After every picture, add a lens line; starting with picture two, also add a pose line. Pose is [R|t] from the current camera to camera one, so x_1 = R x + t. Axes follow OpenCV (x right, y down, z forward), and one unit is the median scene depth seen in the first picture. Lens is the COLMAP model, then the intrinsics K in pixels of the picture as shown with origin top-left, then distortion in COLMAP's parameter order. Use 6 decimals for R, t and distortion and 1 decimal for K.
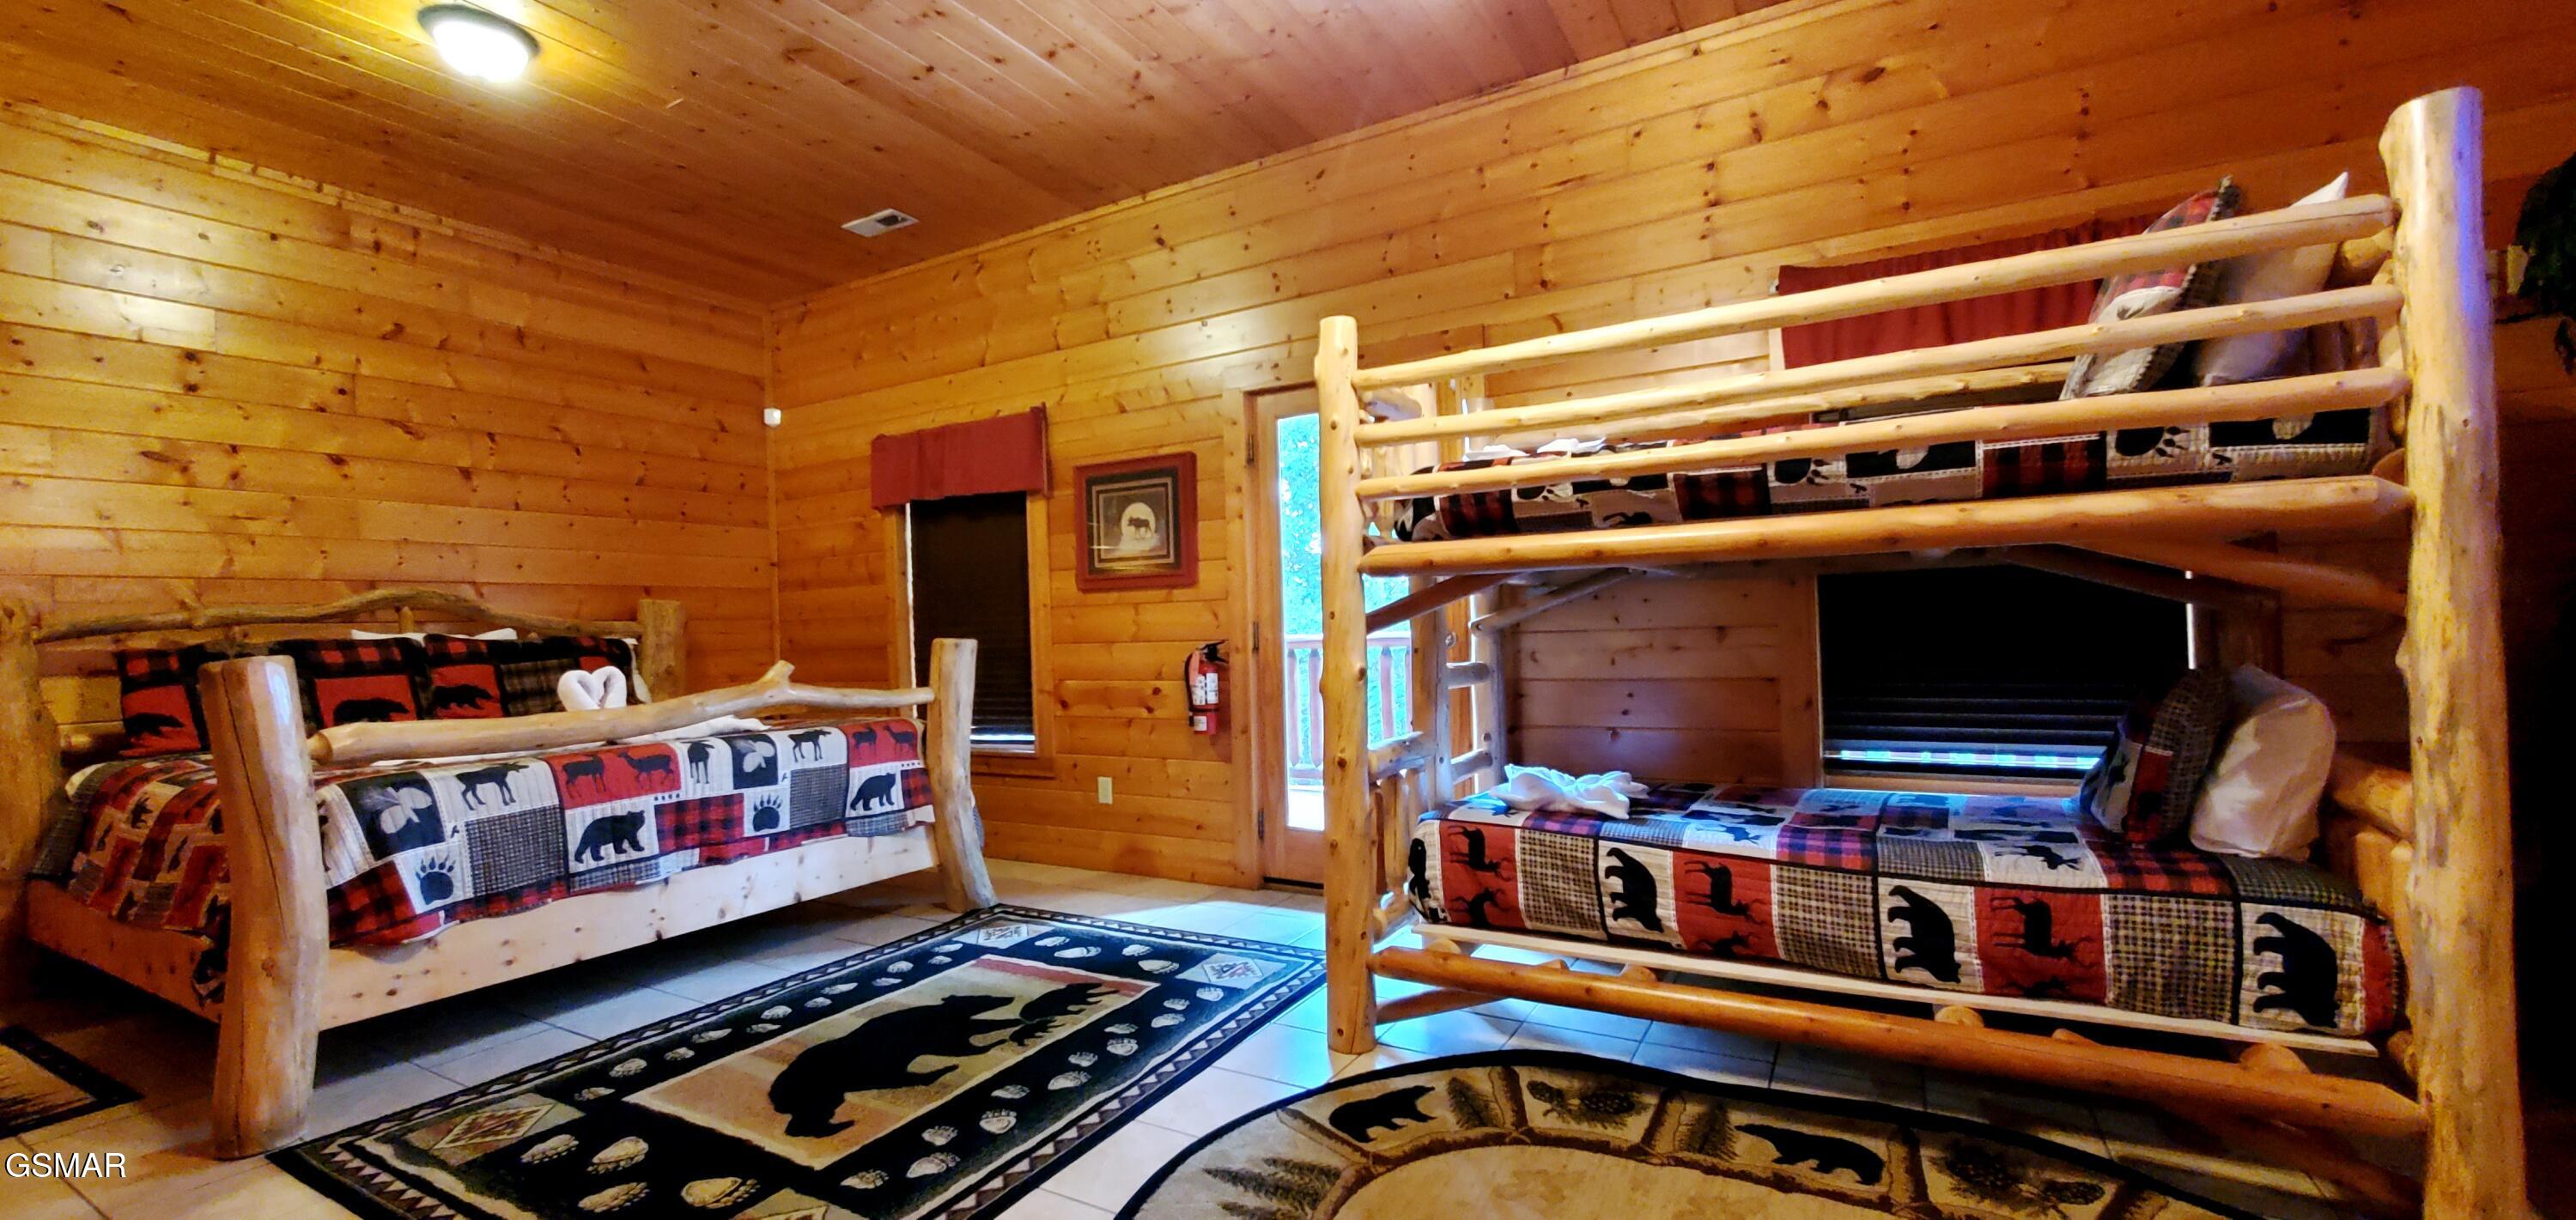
lens RADIAL K [[1016.3, 0, 1288.5], [0, 1016.3, 622.1], [0, 0, 1]] dist [-0.007516, -0.000245]
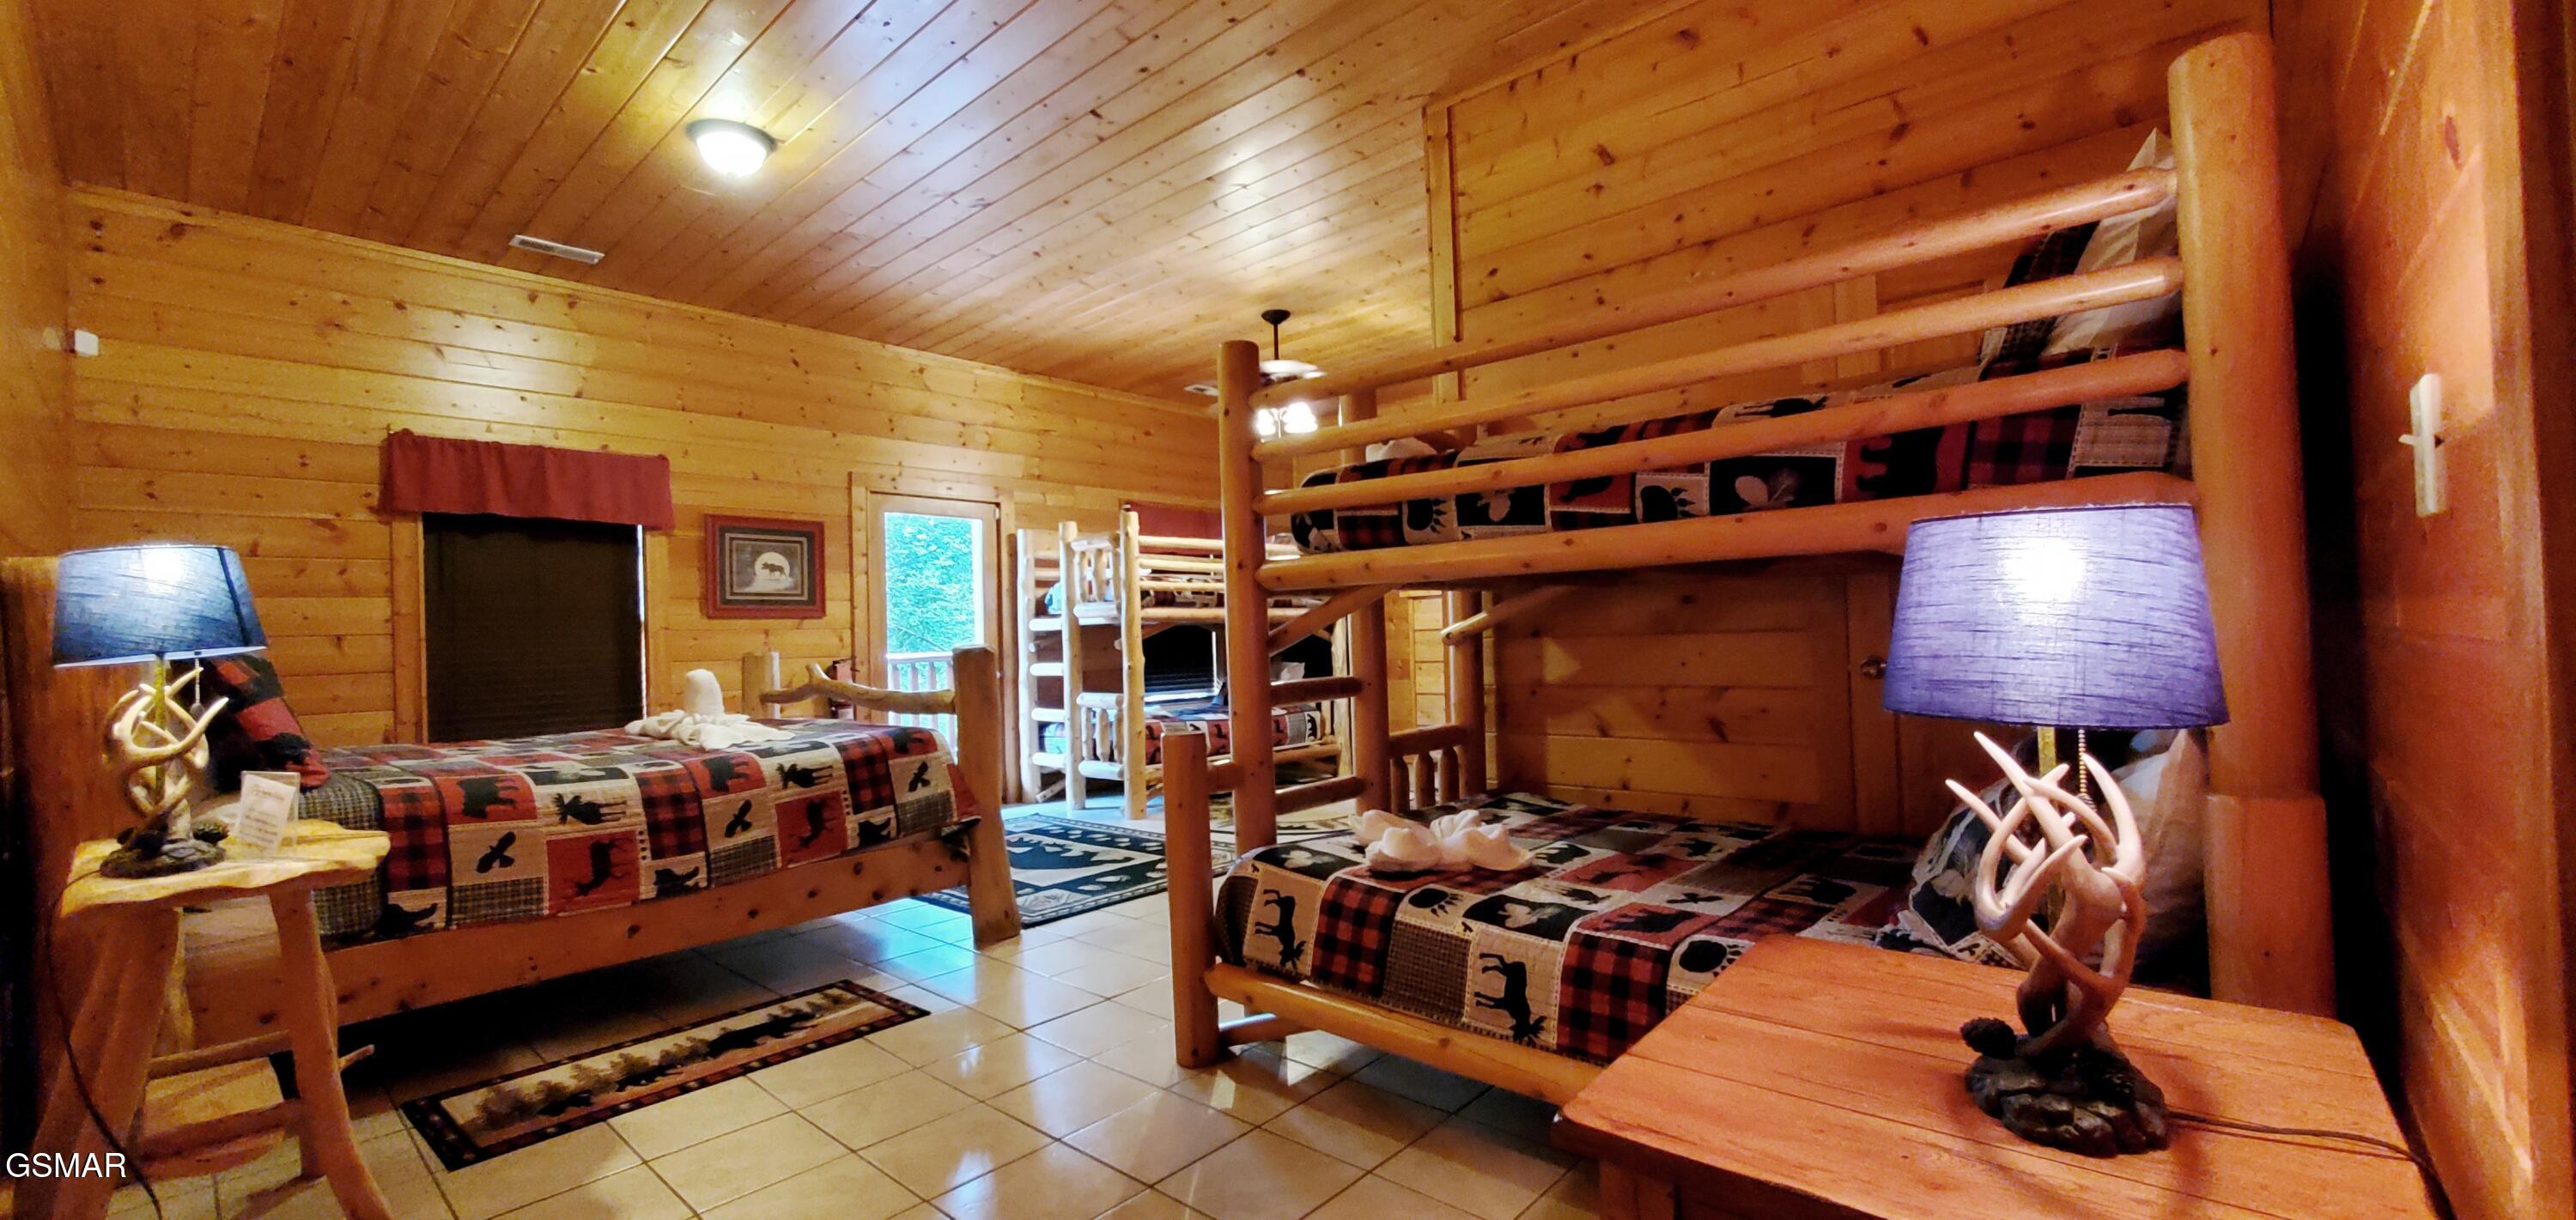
lens RADIAL K [[1016.3, 0, 1288.5], [0, 1016.3, 622.1], [0, 0, 1]] dist [-0.007516, -0.000245]
pose [[0.215451, 0.039697, 0.975707, -1.272864], [0.016708, 0.998877, -0.044329, 0.040997], [-0.976372, 0.025853, 0.214546, 0.075884]]
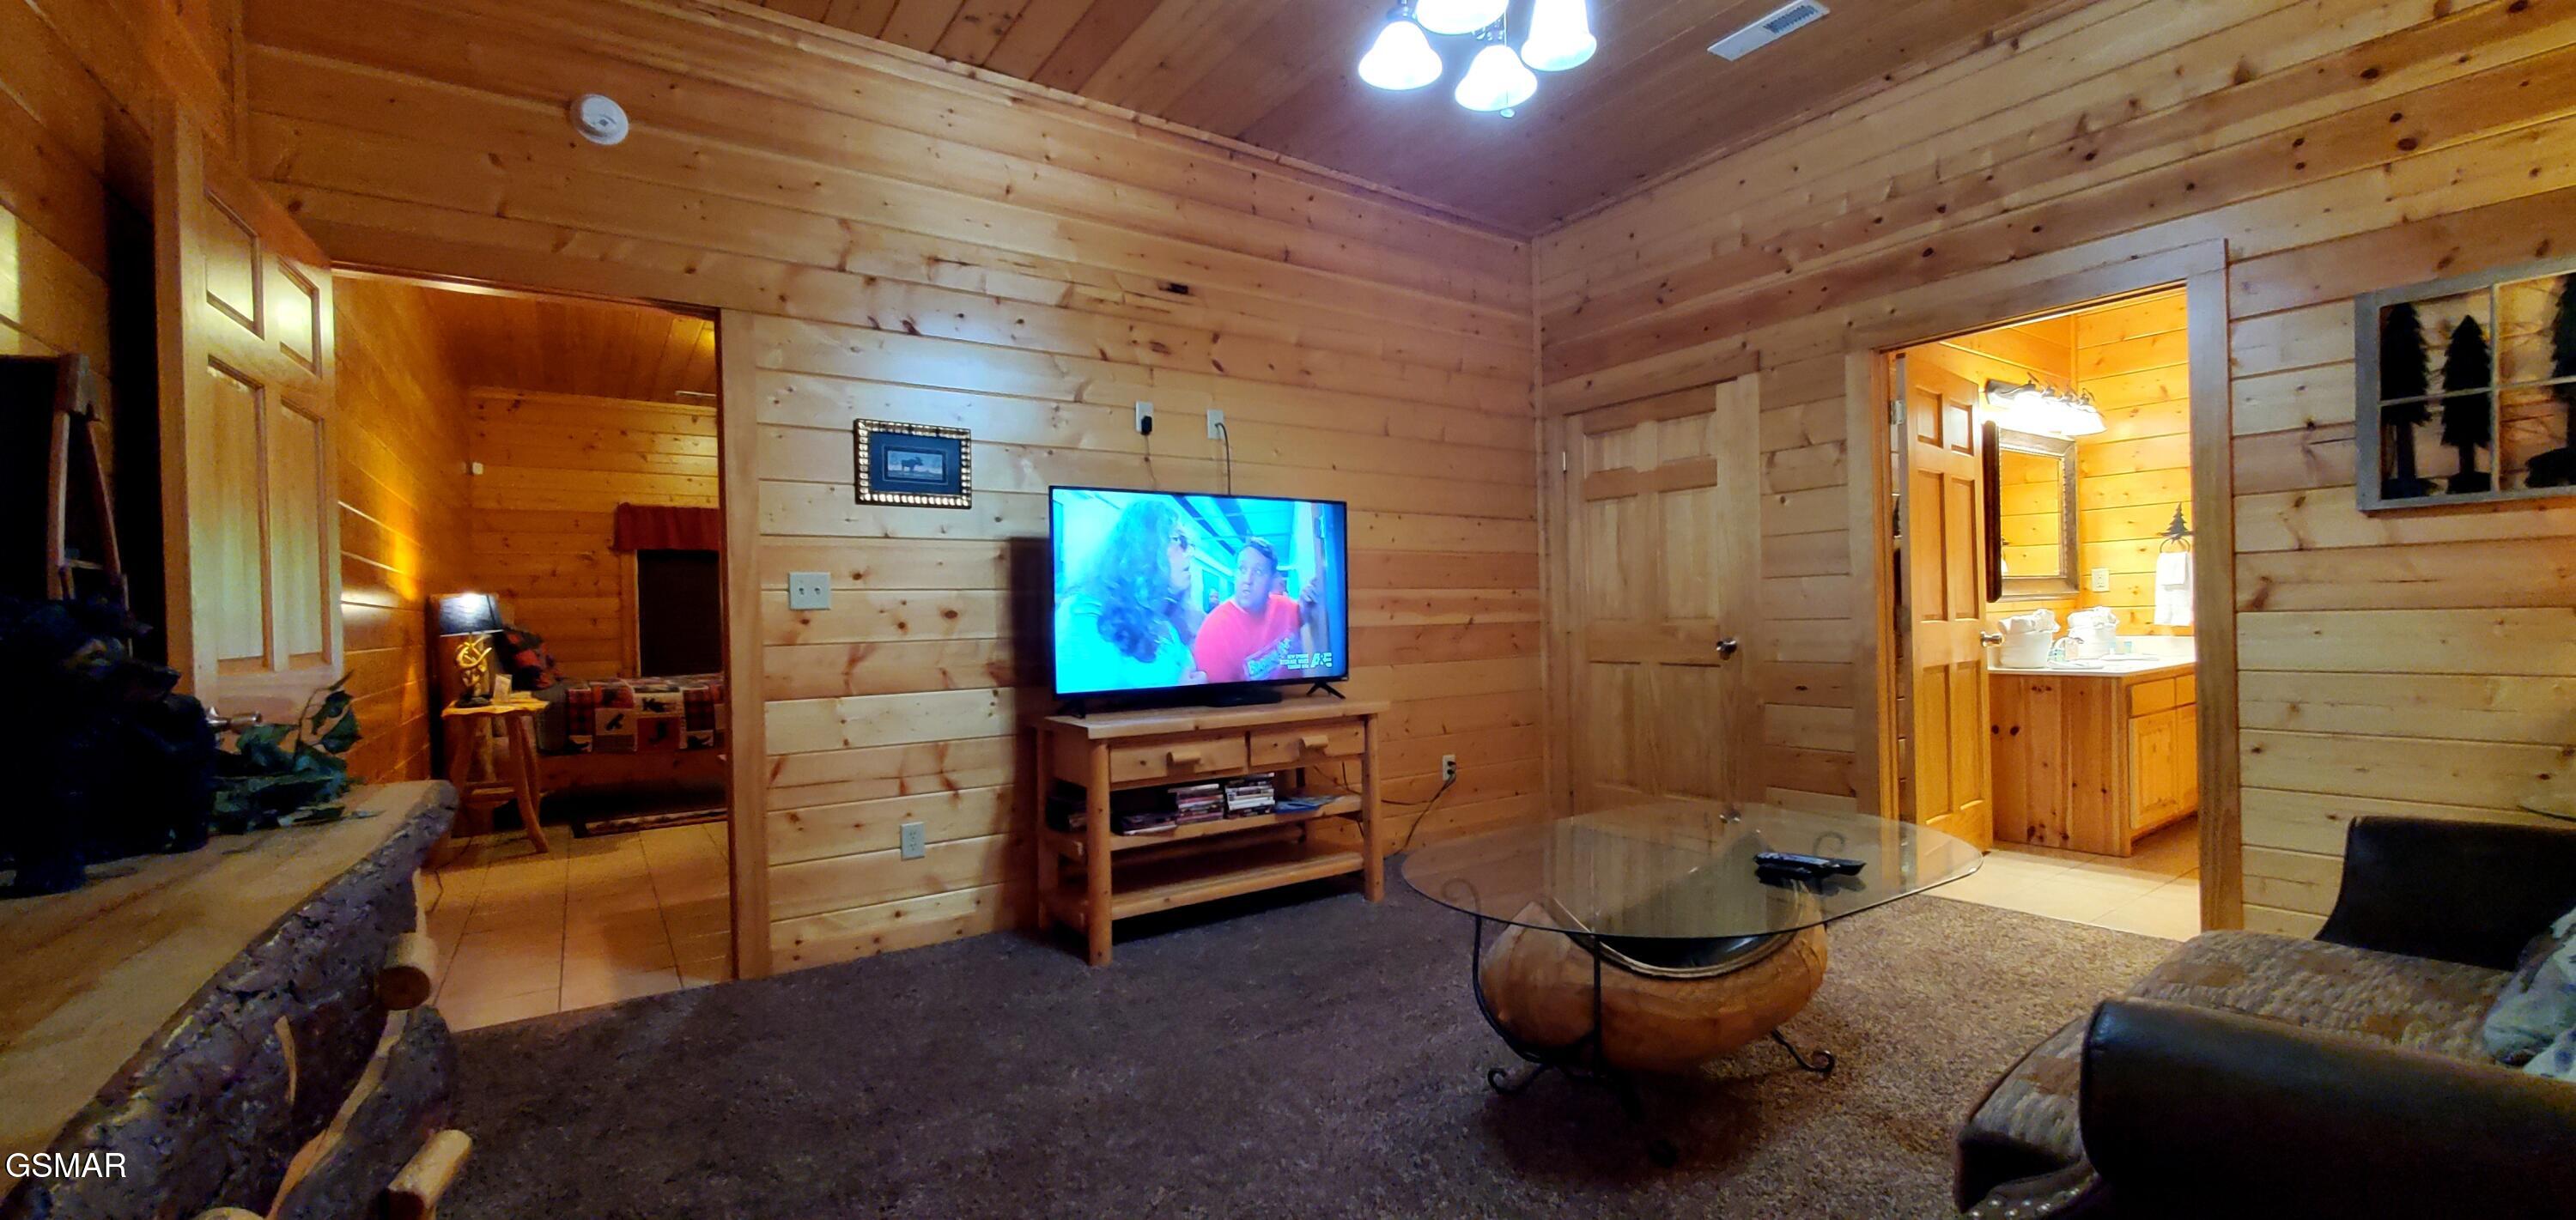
lens RADIAL K [[1016.3, 0, 1288.5], [0, 1016.3, 622.1], [0, 0, 1]] dist [-0.007516, -0.000245]
pose [[0.437021, 0.019078, 0.899249, -1.588969], [0.002283, 0.999748, -0.022320, 0.044220], [-0.899448, 0.011807, 0.436868, -0.698248]]
